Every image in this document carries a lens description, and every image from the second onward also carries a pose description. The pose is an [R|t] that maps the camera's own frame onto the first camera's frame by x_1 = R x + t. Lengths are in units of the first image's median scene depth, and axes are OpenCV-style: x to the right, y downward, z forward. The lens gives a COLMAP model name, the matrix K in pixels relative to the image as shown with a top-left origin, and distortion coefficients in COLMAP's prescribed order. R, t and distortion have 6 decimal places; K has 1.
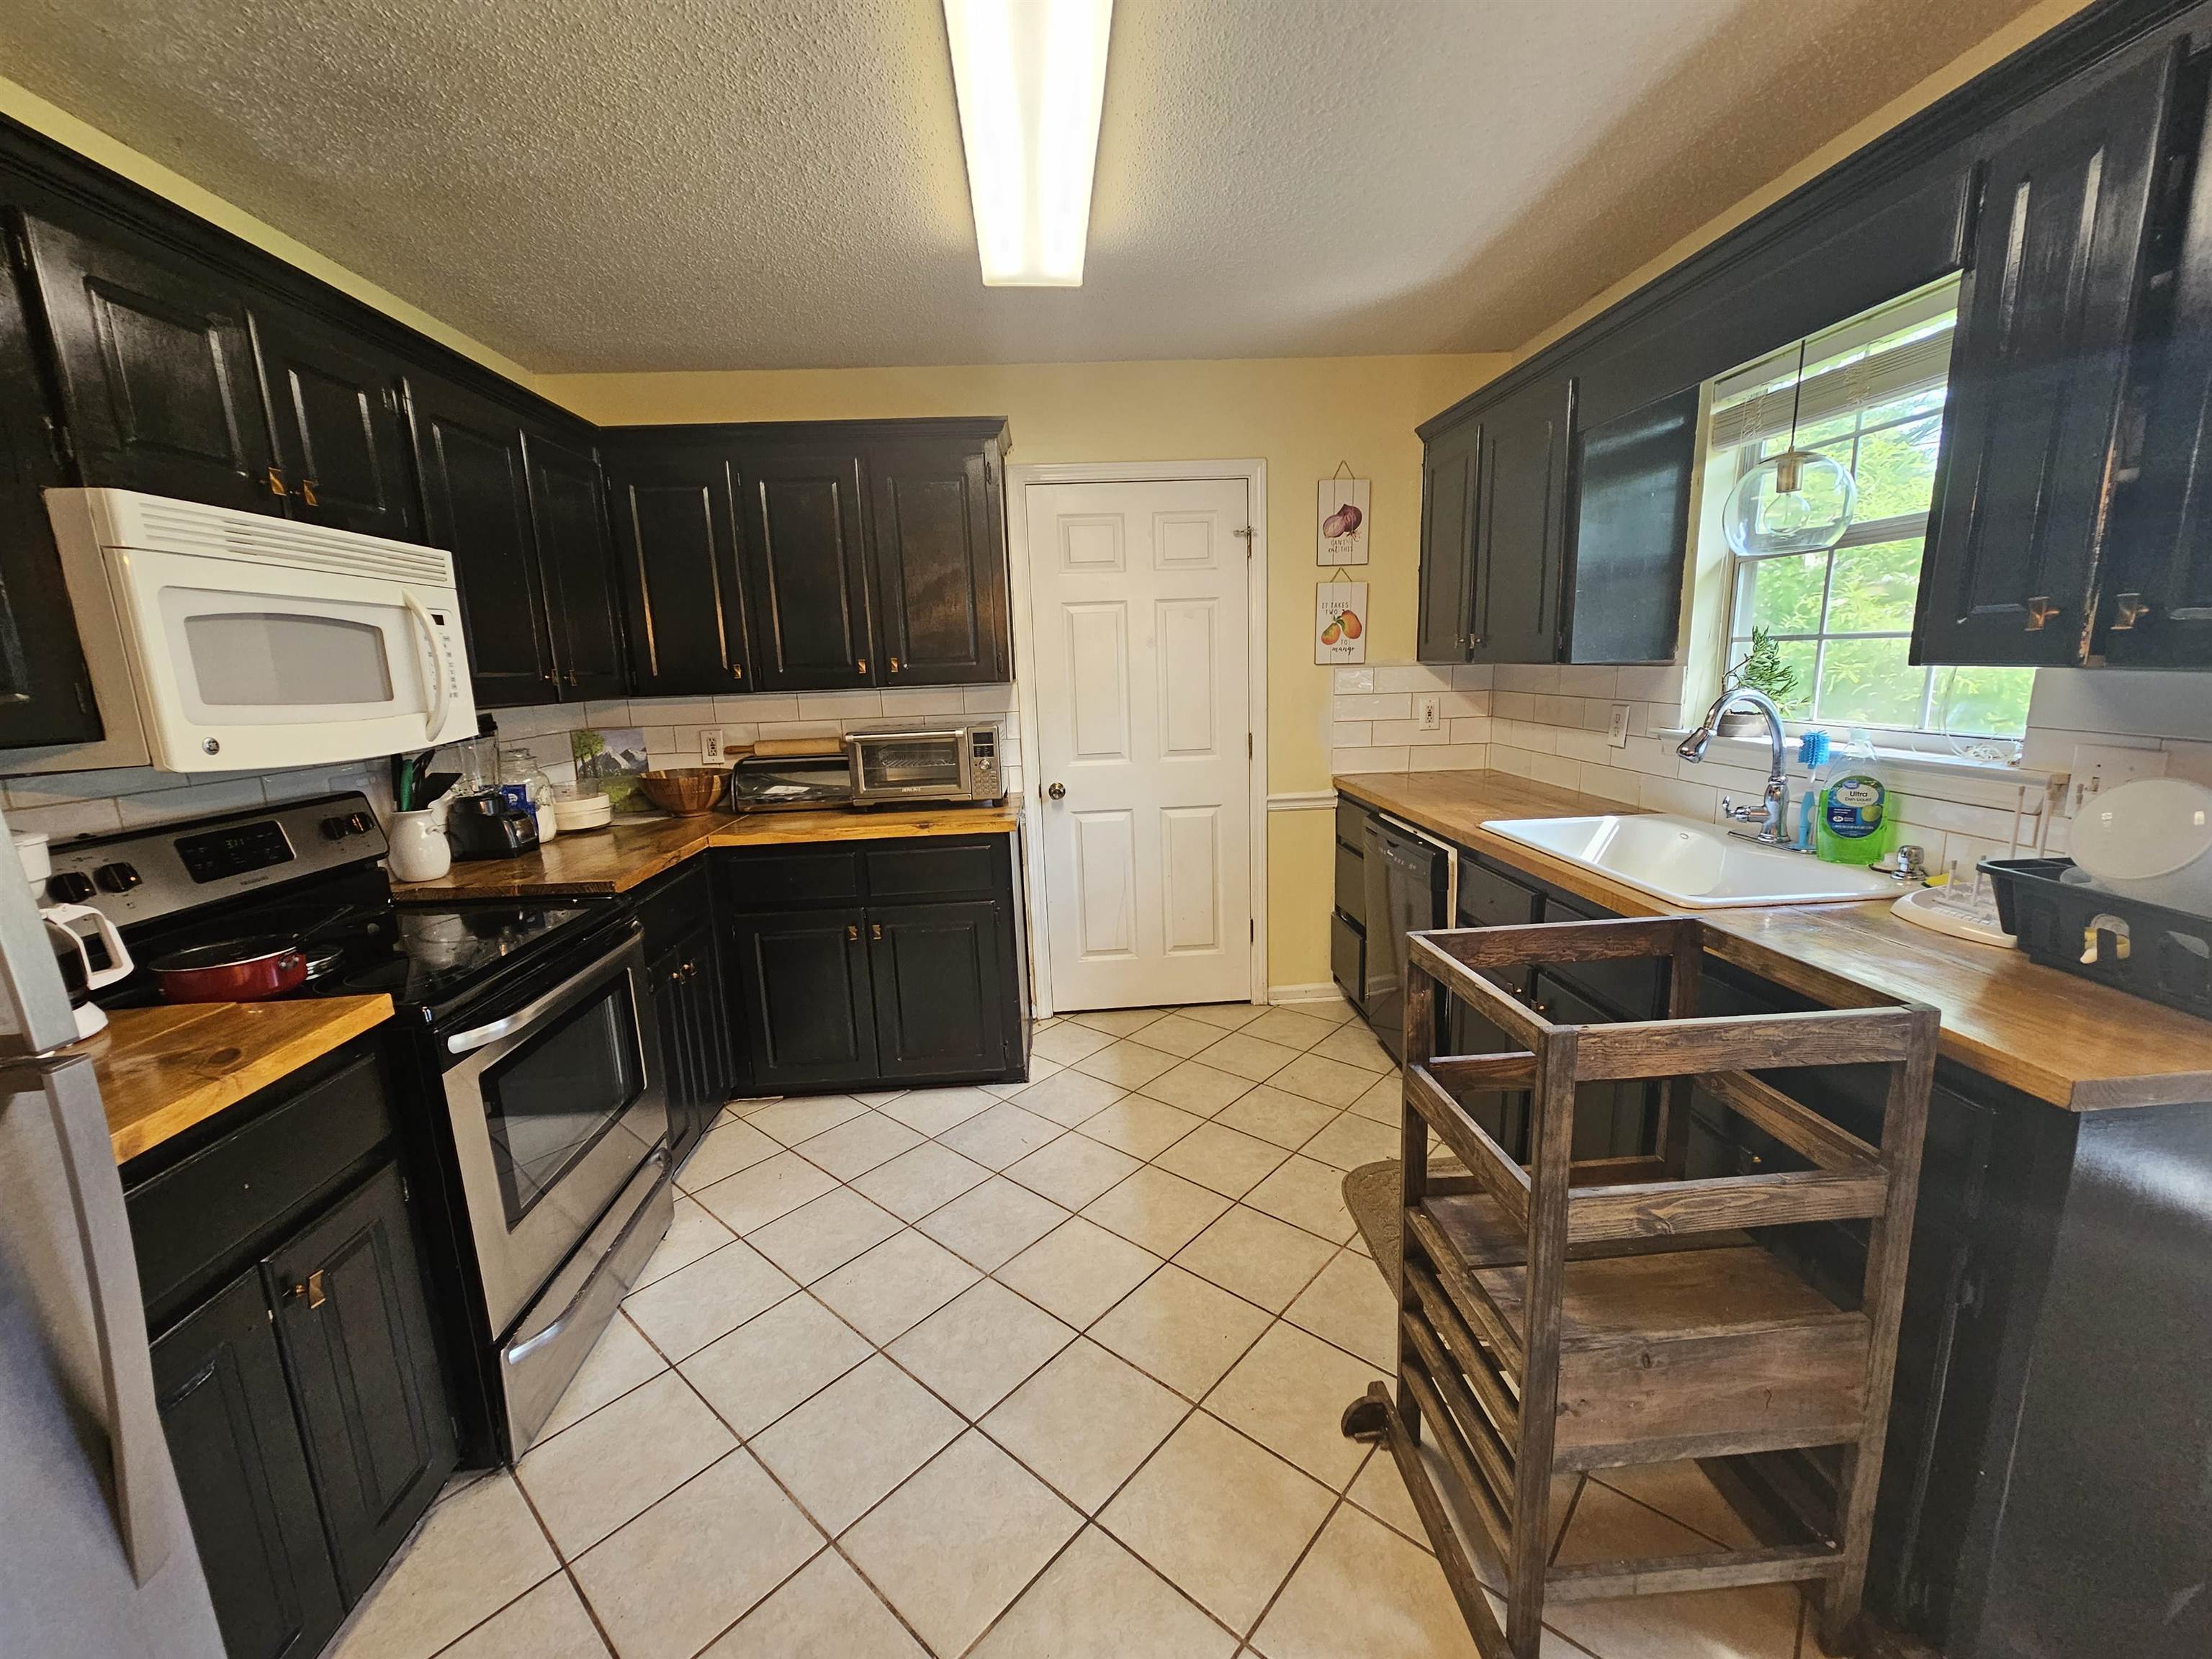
lens RADIAL K [[904.0, 0, 1105.4], [0, 904.0, 837.1], [0, 0, 1]] dist [0.000835, 0.000666]
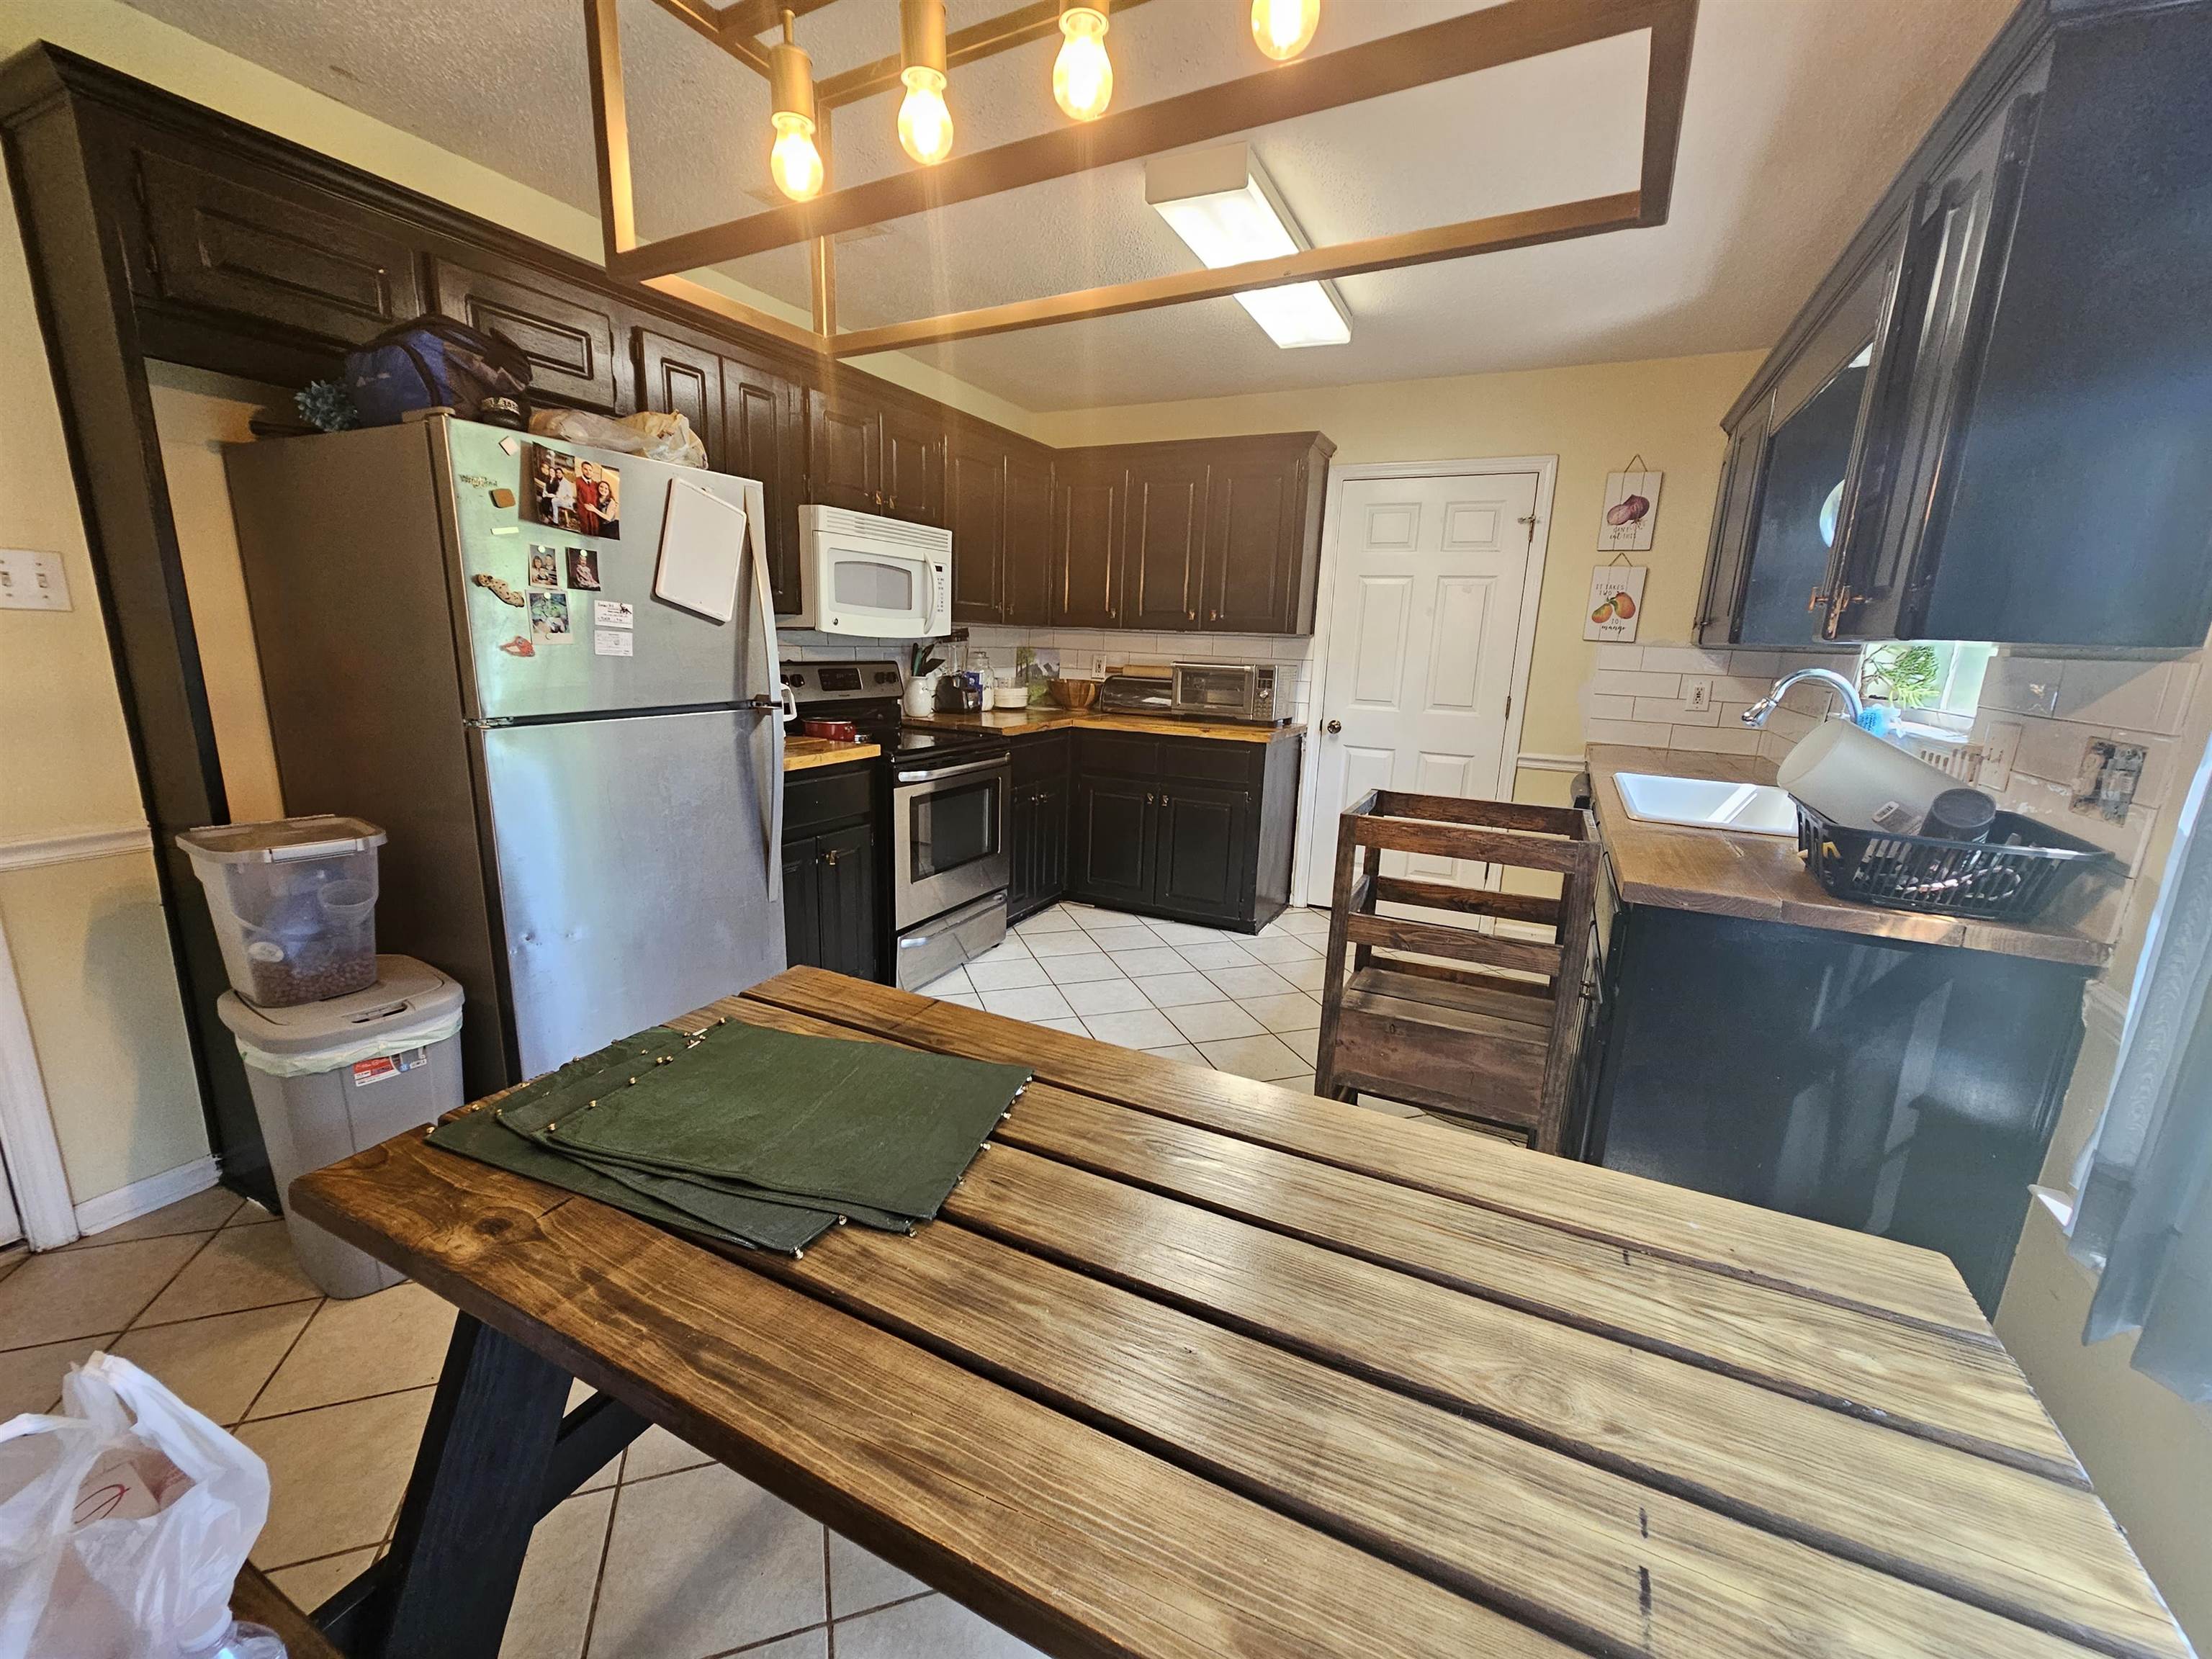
lens RADIAL K [[904.0, 0, 1096.1], [0, 904.0, 834.1], [0, 0, 1]] dist [0.000835, 0.000666]
pose [[0.861532, 0.174752, -0.476680, 0.360748], [-0.162578, 0.984415, 0.067052, 0.082304], [0.480968, 0.019731, 0.876516, -0.317023]]
